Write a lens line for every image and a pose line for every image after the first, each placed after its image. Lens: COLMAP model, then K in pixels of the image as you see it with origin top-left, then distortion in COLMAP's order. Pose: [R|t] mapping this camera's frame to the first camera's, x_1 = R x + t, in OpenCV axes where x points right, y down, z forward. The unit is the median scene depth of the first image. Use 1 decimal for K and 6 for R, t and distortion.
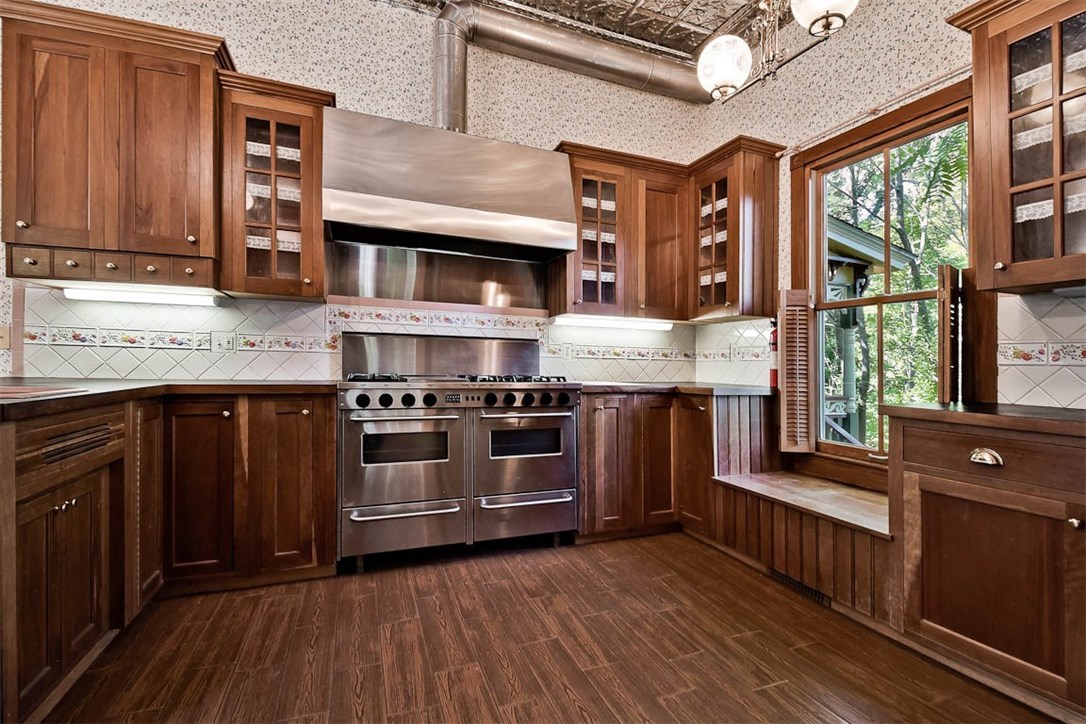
lens RADIAL K [[488.7, 0, 543.0], [0, 488.7, 362.0], [0, 0, 1]] dist [0.000257, -0.000153]
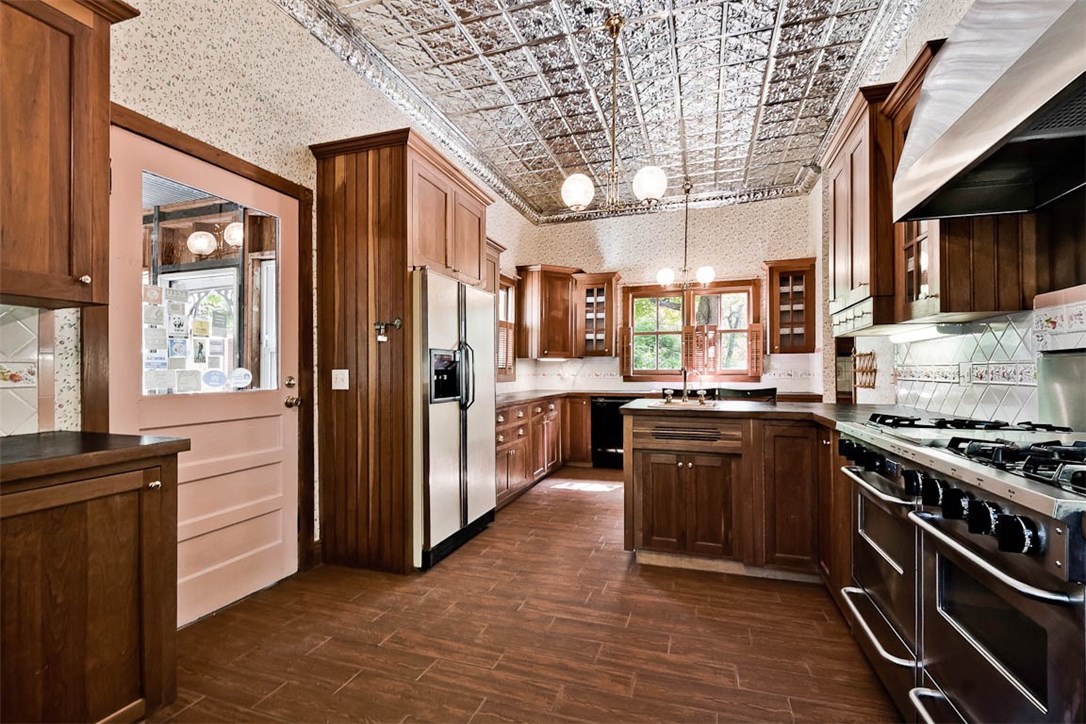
lens RADIAL K [[499.6, 0, 539.0], [0, 499.6, 377.5], [0, 0, 1]] dist [0.017608, -0.000033]
pose [[-0.637220, -0.005139, -0.770665, 0.797371], [-0.000898, 0.999982, -0.005926, -0.040653], [0.770681, -0.003084, -0.637213, 1.524464]]
